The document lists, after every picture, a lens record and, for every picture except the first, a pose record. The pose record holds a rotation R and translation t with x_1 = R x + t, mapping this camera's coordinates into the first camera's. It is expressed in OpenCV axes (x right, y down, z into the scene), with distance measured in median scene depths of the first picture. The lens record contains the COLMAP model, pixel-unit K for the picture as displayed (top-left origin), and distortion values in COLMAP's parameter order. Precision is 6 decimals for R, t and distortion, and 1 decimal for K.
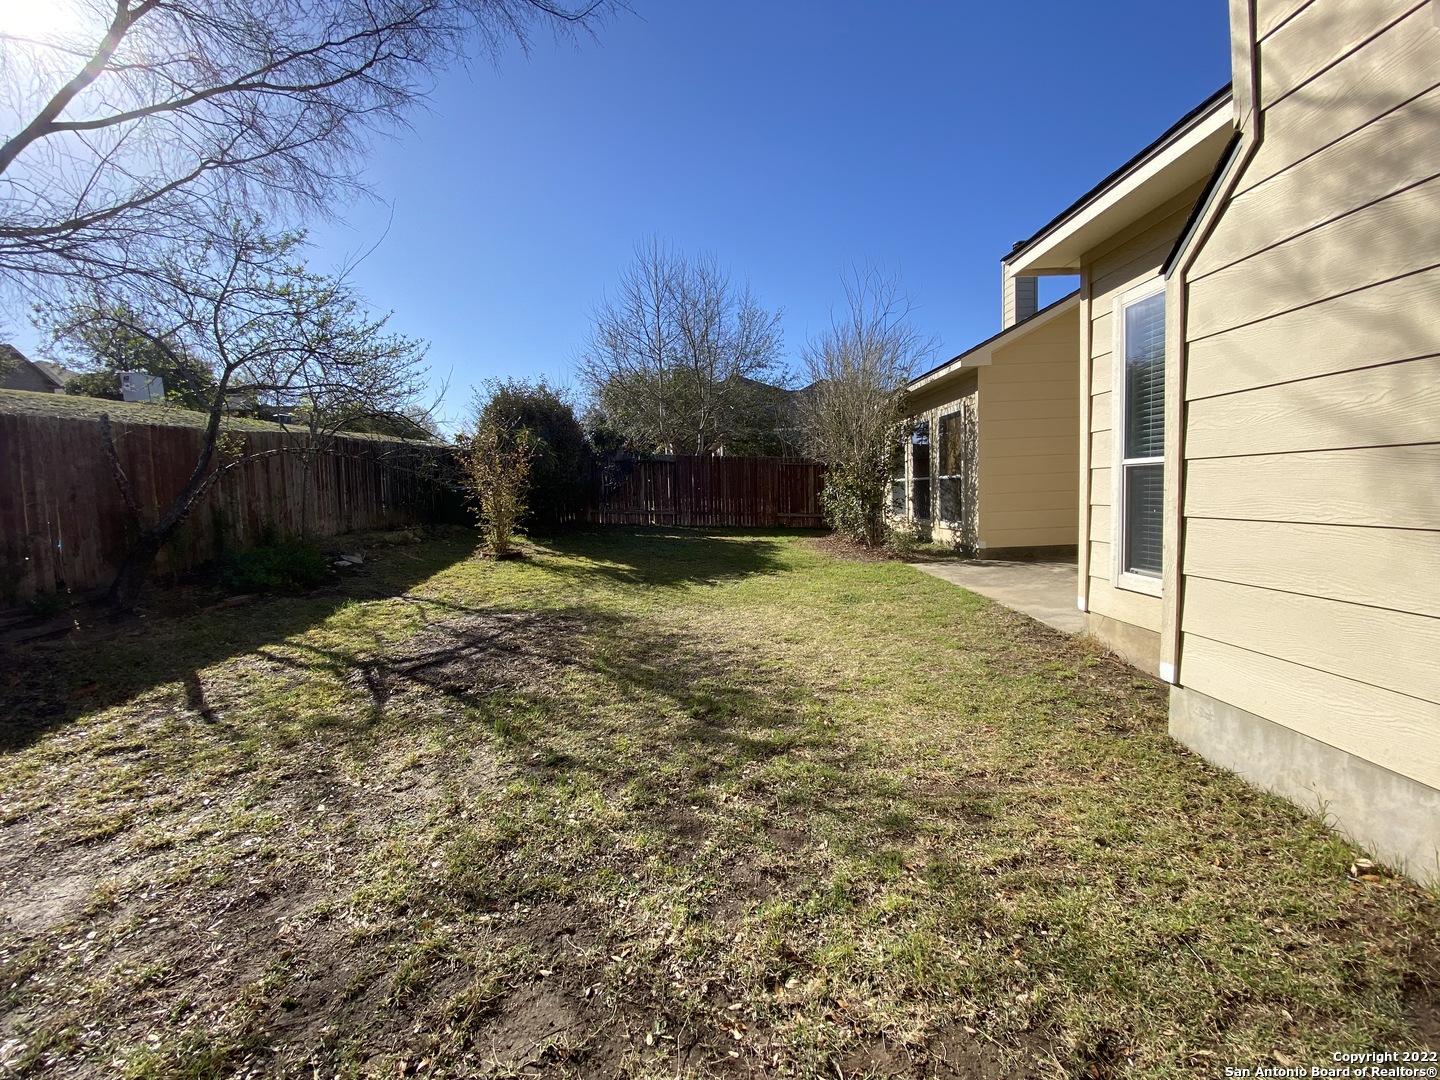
lens RADIAL K [[579.6, 0, 720.2], [0, 579.6, 539.1], [0, 0, 1]] dist [0.006007, -0.013820]
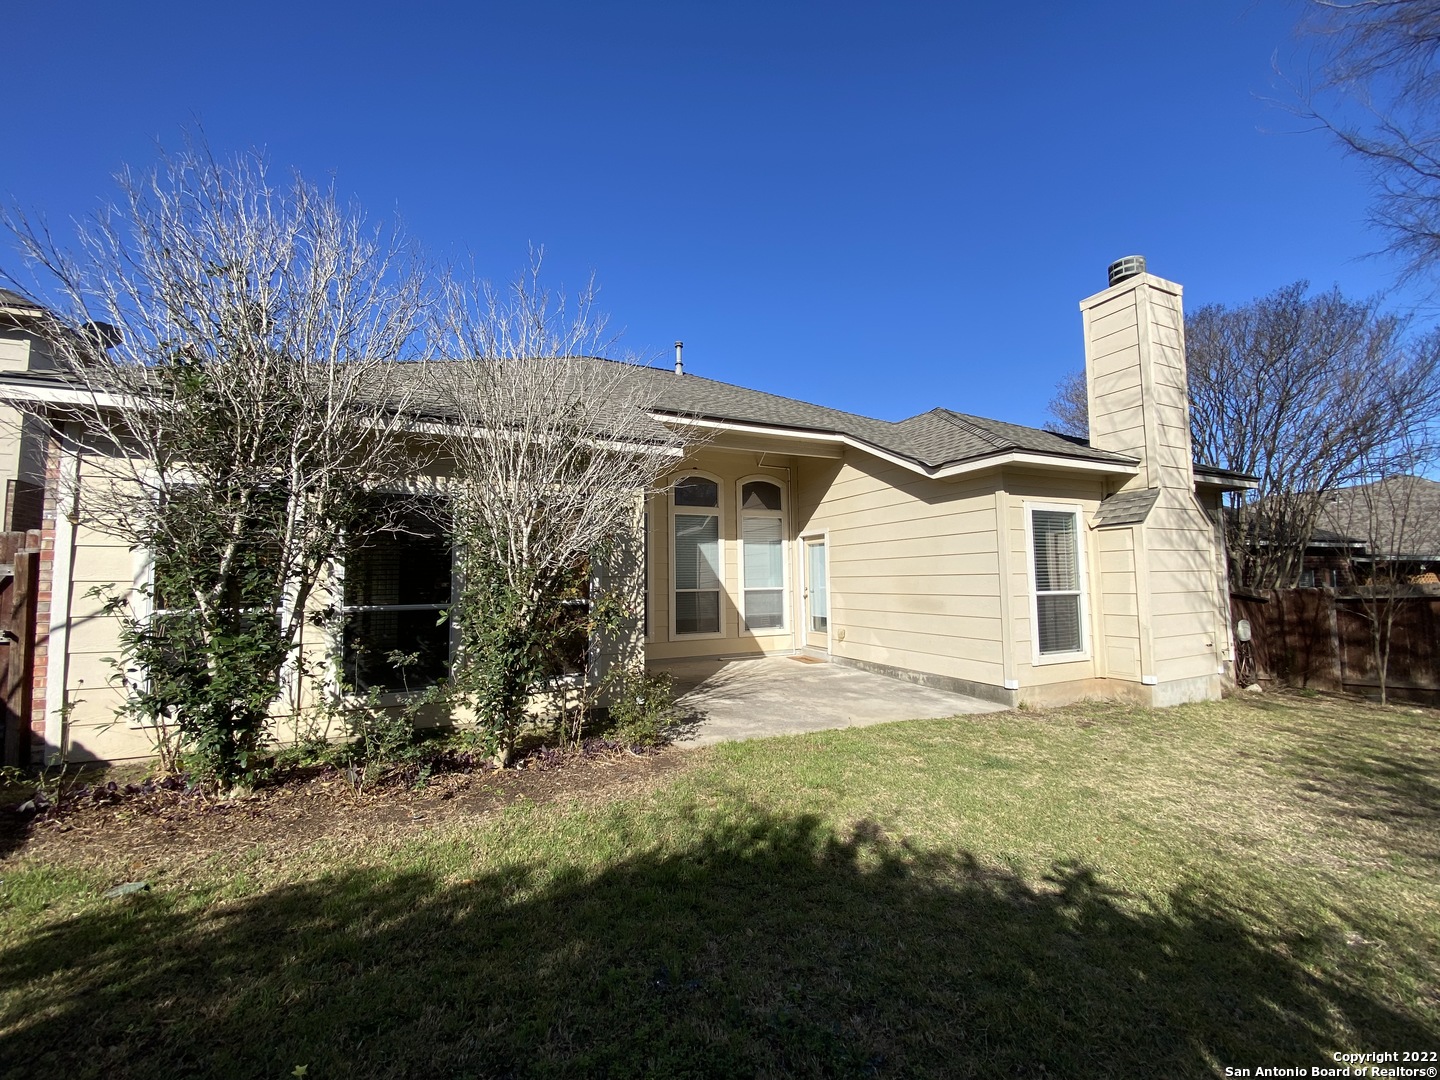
lens RADIAL K [[579.6, 0, 708.8], [0, 579.6, 534.8], [0, 0, 1]] dist [0.006007, -0.013820]
pose [[-0.386629, 0.113679, 0.915202, -1.017015], [0.104181, 0.991405, -0.079133, -0.484168], [-0.916332, 0.064751, -0.395149, 4.626162]]
